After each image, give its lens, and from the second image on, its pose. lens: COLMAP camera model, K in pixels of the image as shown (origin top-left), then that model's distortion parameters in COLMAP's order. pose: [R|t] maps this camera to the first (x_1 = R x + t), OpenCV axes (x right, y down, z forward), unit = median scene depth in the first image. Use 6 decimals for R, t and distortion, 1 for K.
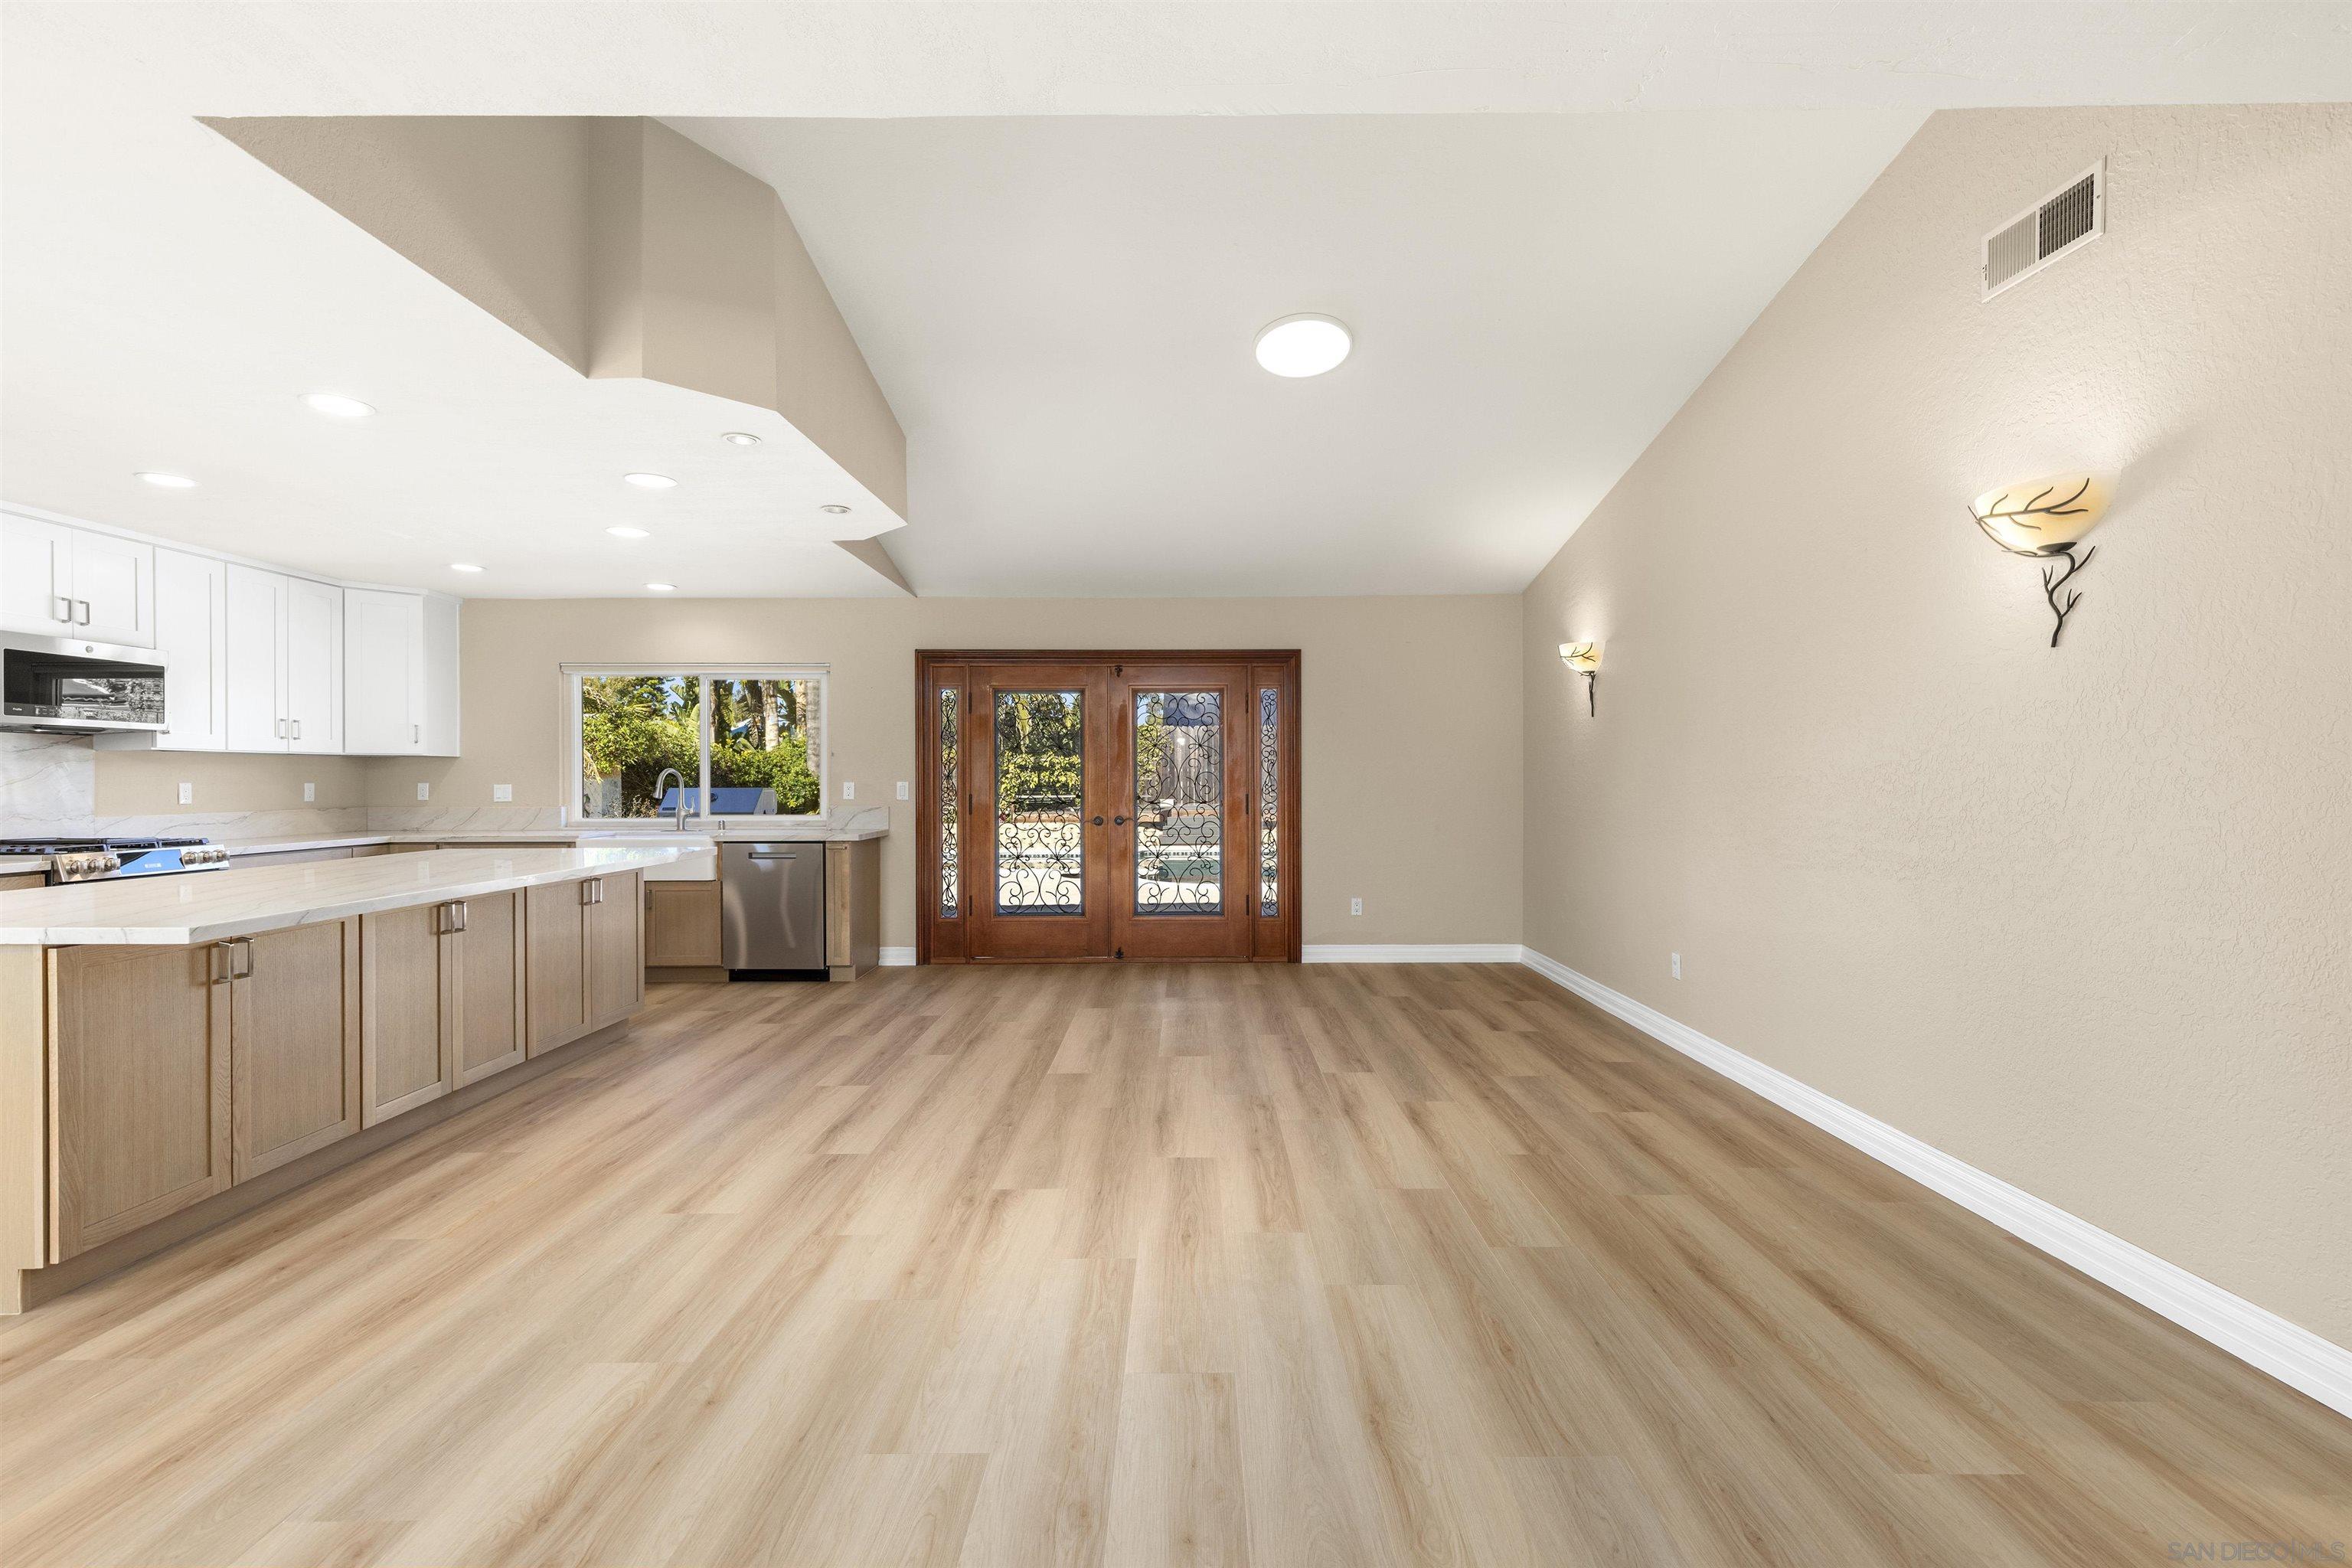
lens RADIAL K [[1056.4, 0, 1188.8], [0, 1056.4, 775.6], [0, 0, 1]] dist [0.006664, -0.002111]
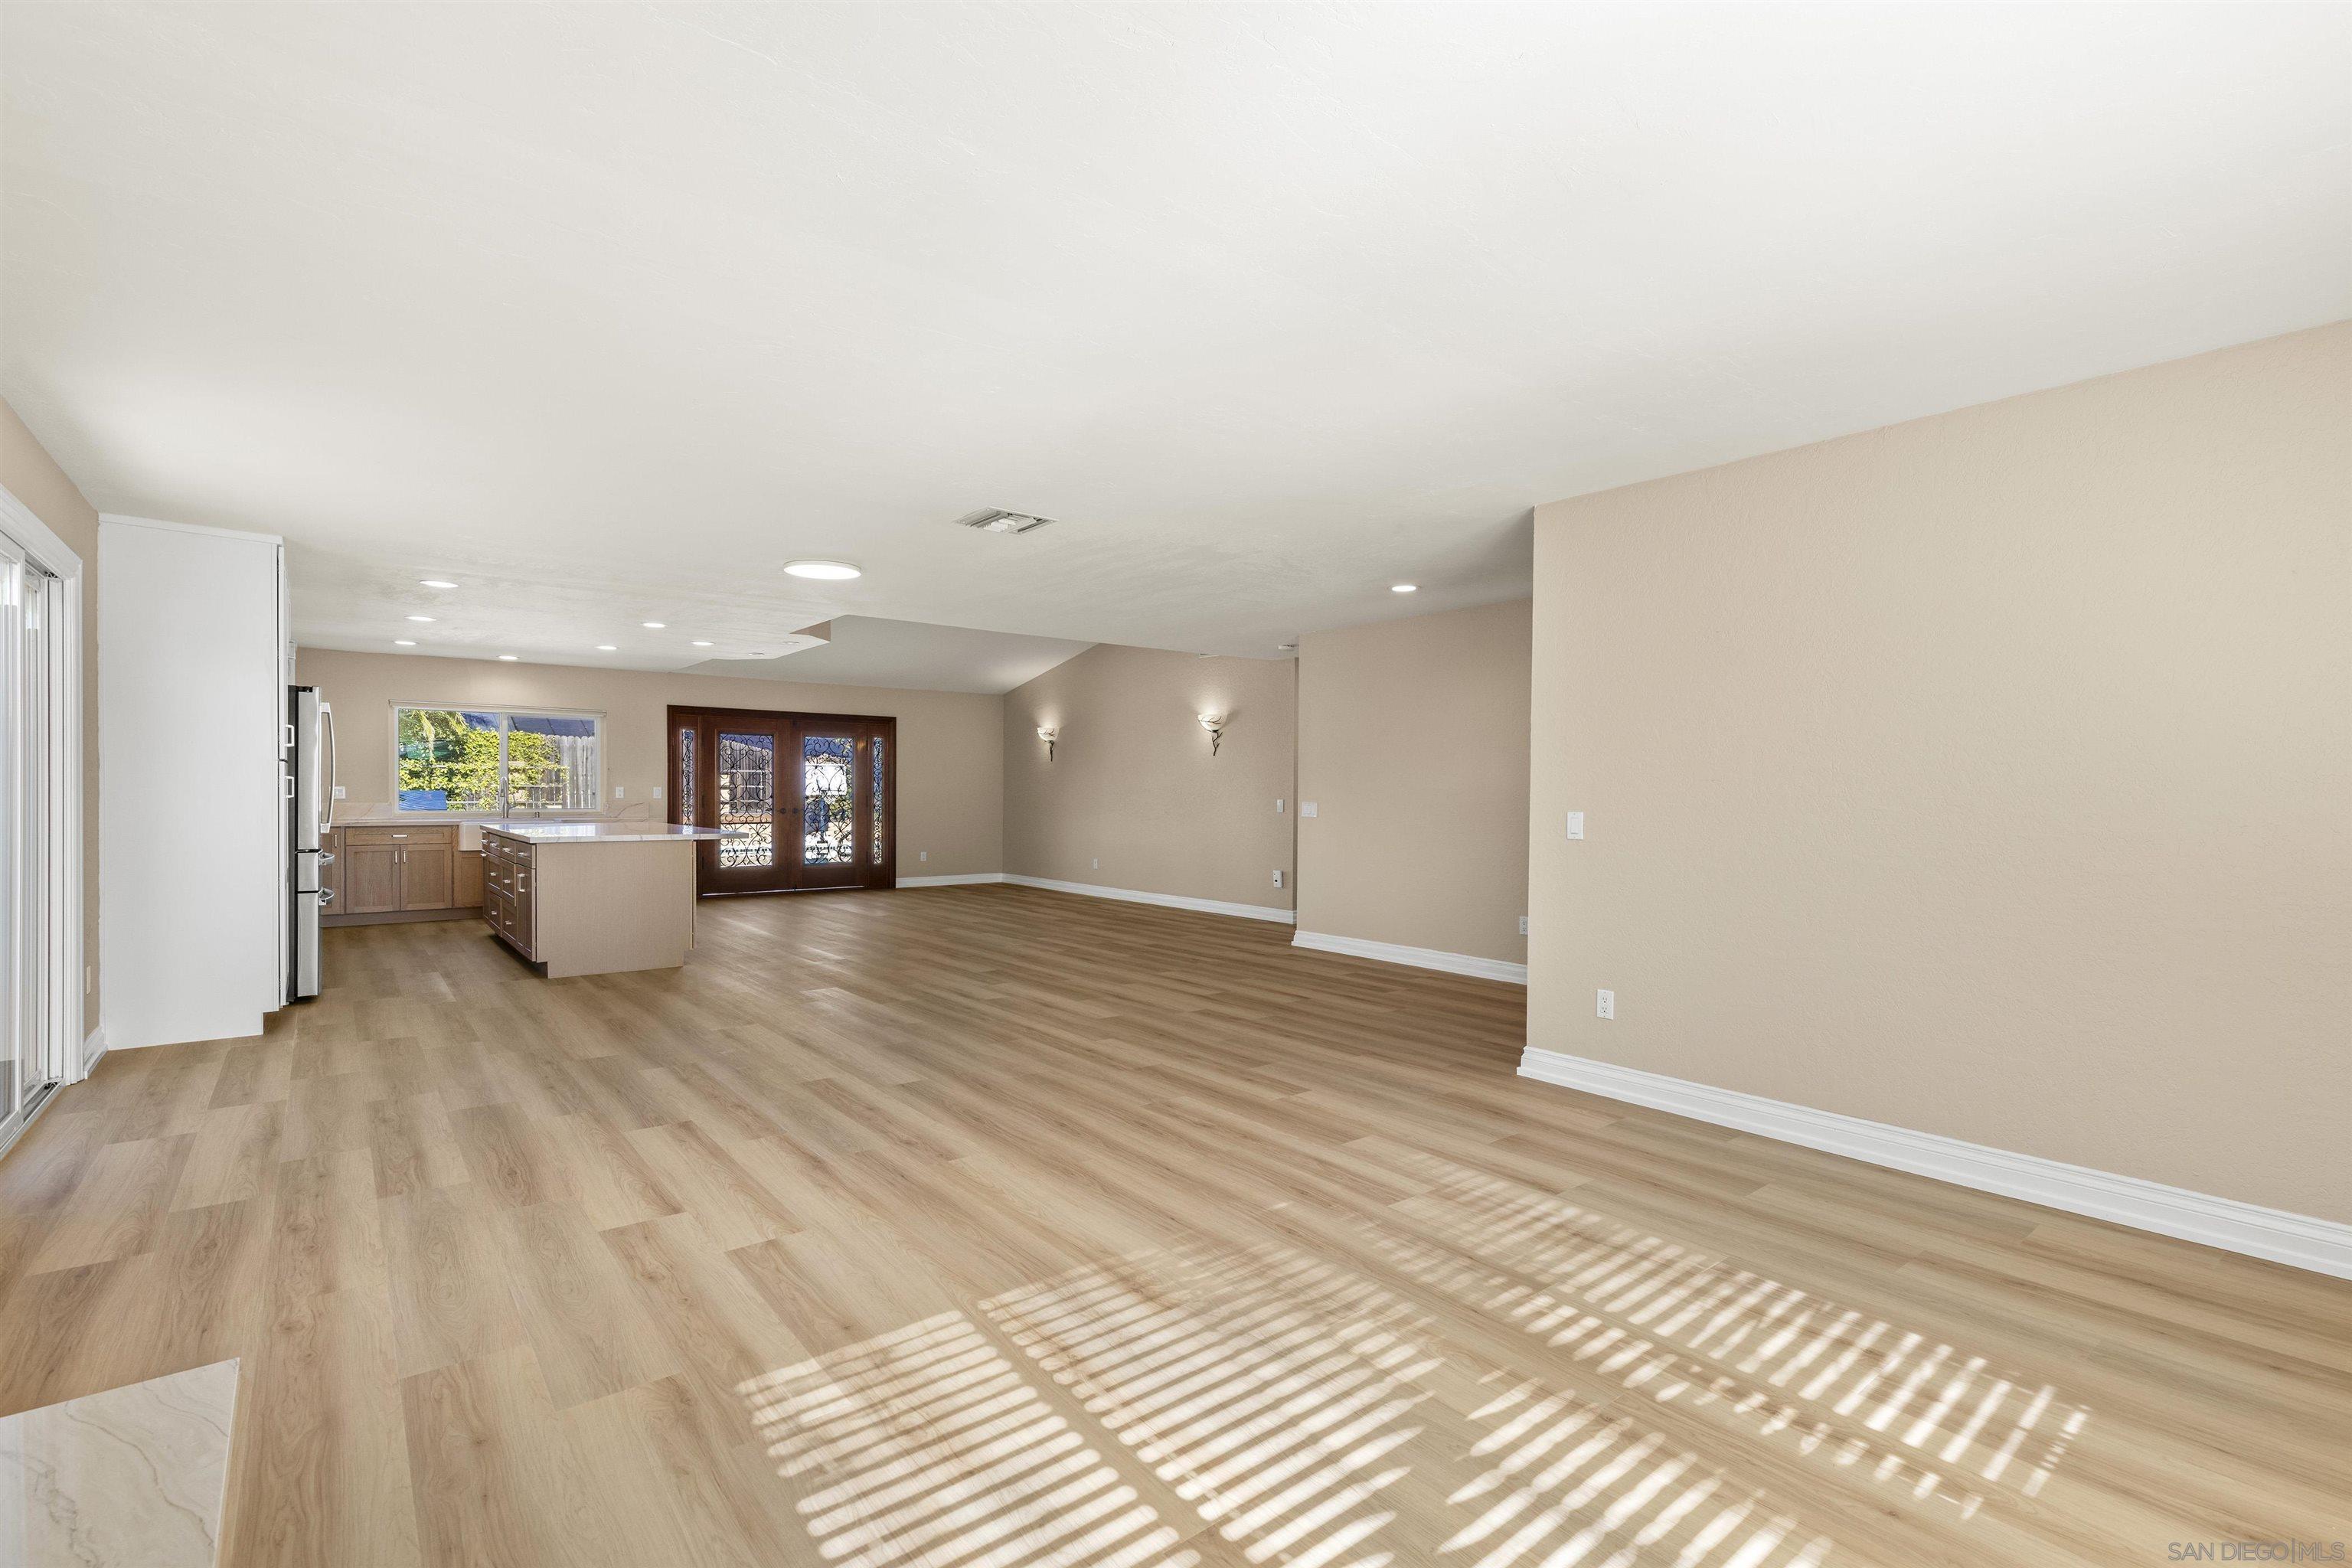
lens RADIAL K [[1056.4, 0, 1202.0], [0, 1056.4, 807.2], [0, 0, 1]] dist [0.006664, -0.002111]
pose [[0.772198, -0.001646, 0.635380, -0.979677], [-0.011075, 0.999810, 0.016050, 0.002320], [-0.635285, -0.019431, 0.772033, -1.145116]]
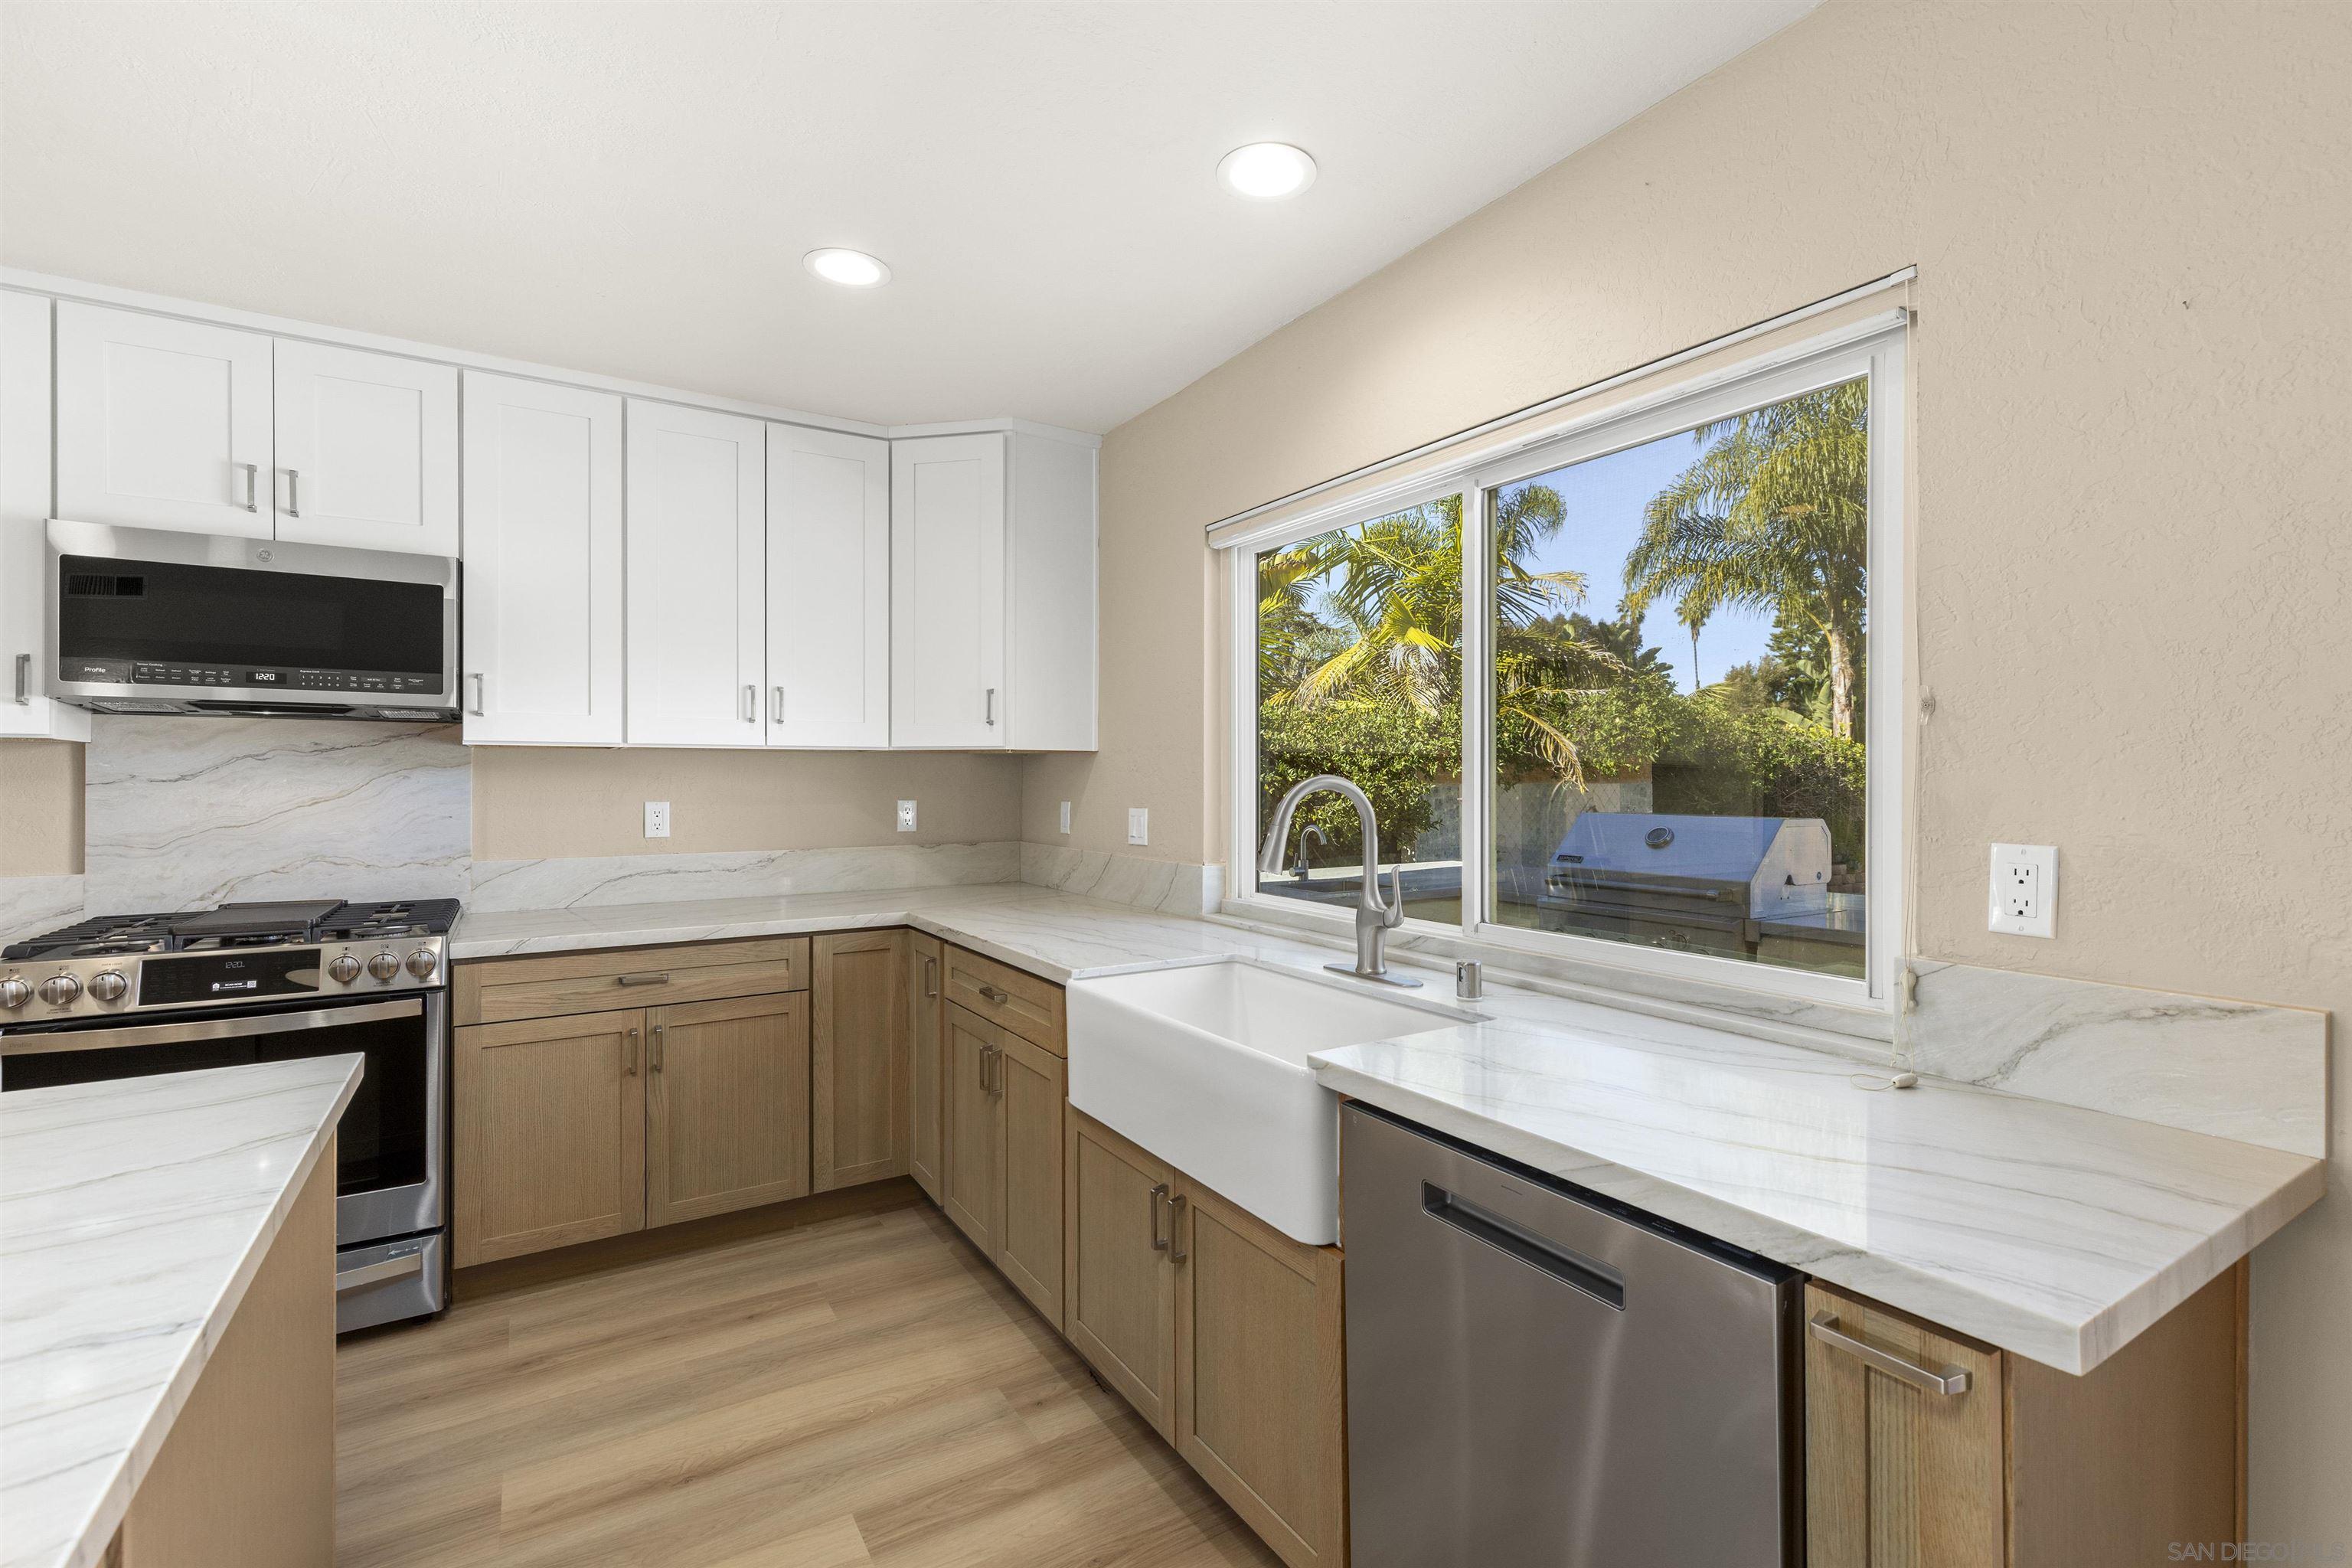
lens RADIAL K [[1056.4, 0, 1184.2], [0, 1056.4, 773.4], [0, 0, 1]] dist [0.006664, -0.002111]
pose [[0.529171, 0.000476, -0.848515, -0.357602], [-0.000754, 1.000000, 0.000091, -0.010851], [0.848515, 0.000592, 0.529171, 1.146481]]
